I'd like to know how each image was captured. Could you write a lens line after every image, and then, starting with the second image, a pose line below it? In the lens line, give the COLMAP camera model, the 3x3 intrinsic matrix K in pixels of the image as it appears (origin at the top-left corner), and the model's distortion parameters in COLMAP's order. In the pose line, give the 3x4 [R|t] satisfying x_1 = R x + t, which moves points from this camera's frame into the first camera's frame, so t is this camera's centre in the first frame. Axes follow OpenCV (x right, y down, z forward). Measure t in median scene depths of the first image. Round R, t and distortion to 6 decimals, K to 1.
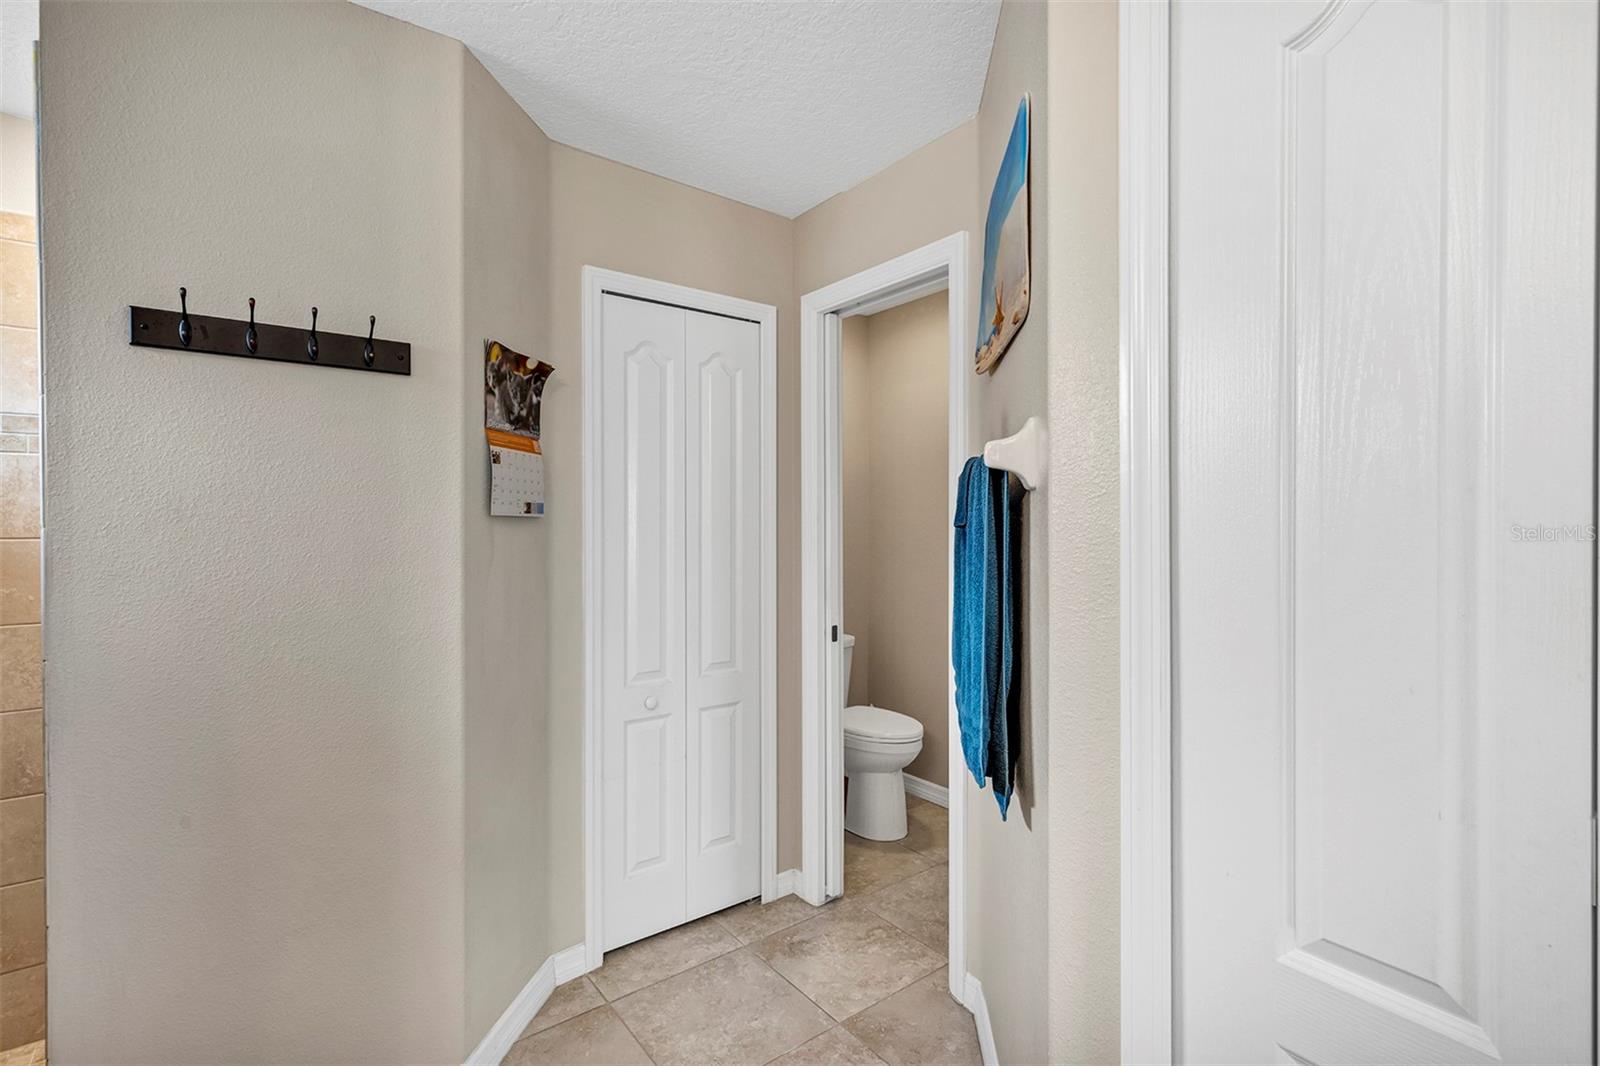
lens RADIAL K [[729.6, 0, 797.8], [0, 729.6, 522.0], [0, 0, 1]] dist [-0.004093, 0.002238]
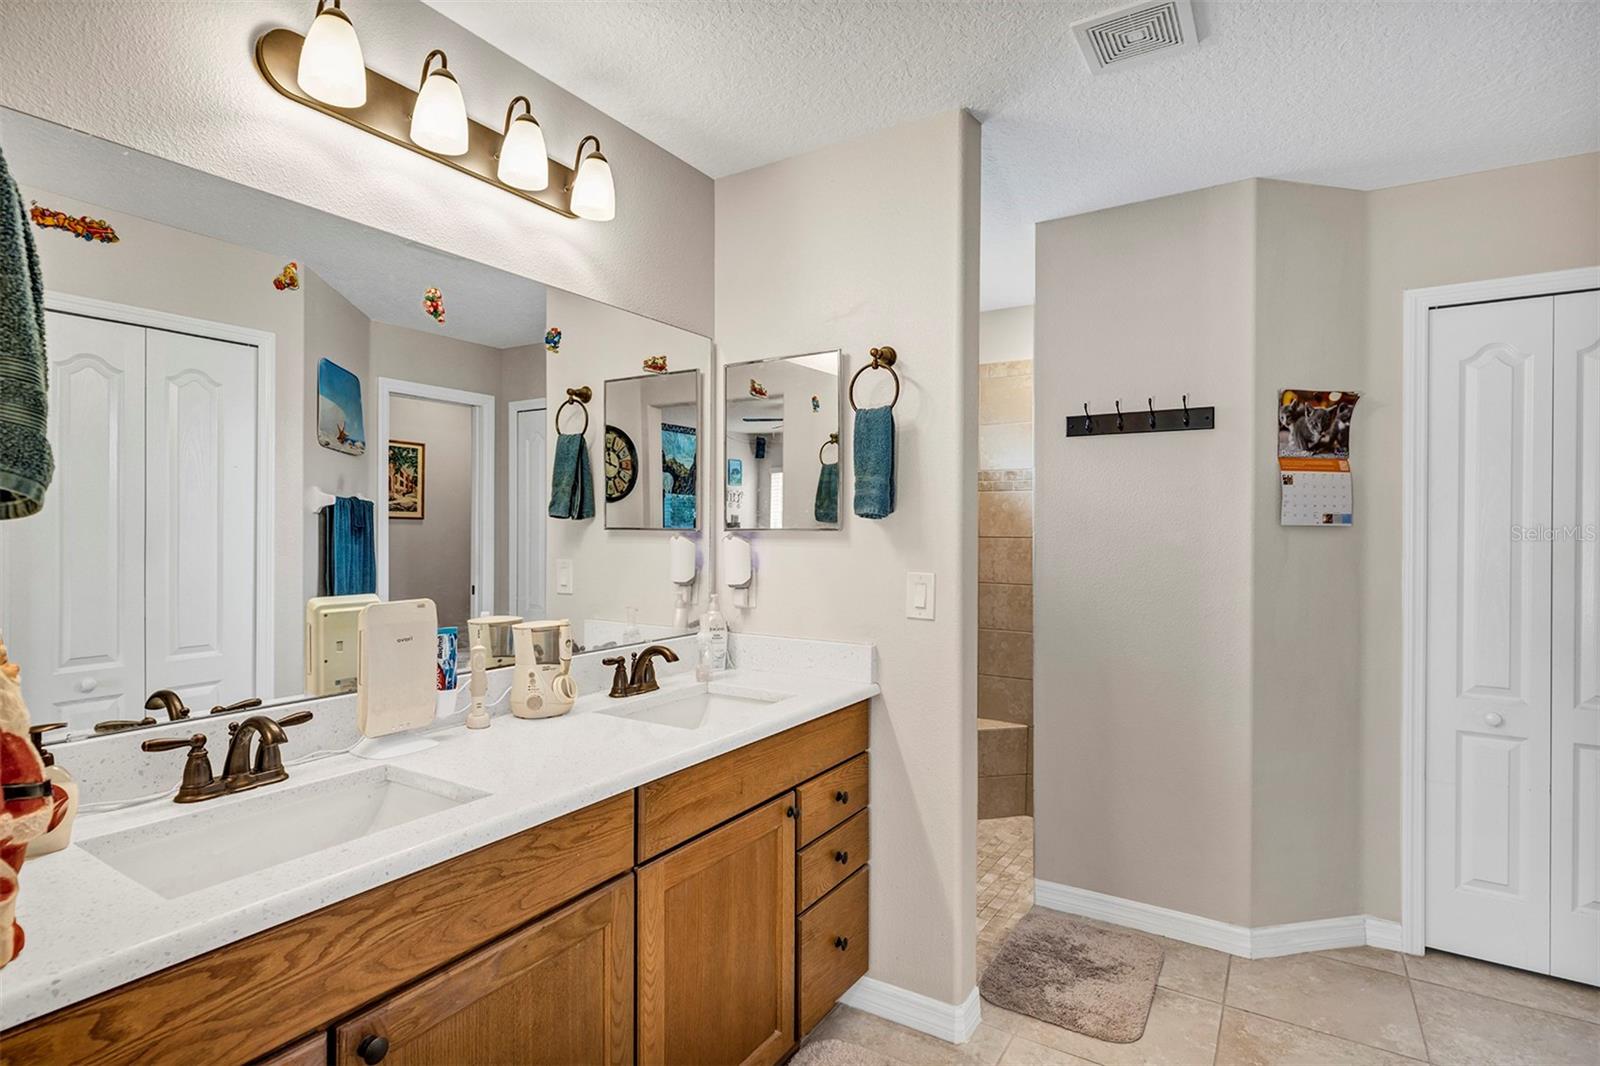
lens RADIAL K [[792.2, 0, 799.0], [0, 792.2, 529.7], [0, 0, 1]] dist [-0.000657, -0.001463]
pose [[0.361367, 0.005141, -0.932410, 0.524369], [-0.005151, 0.999981, 0.003517, -0.001057], [0.932409, 0.003532, 0.361386, -0.277246]]
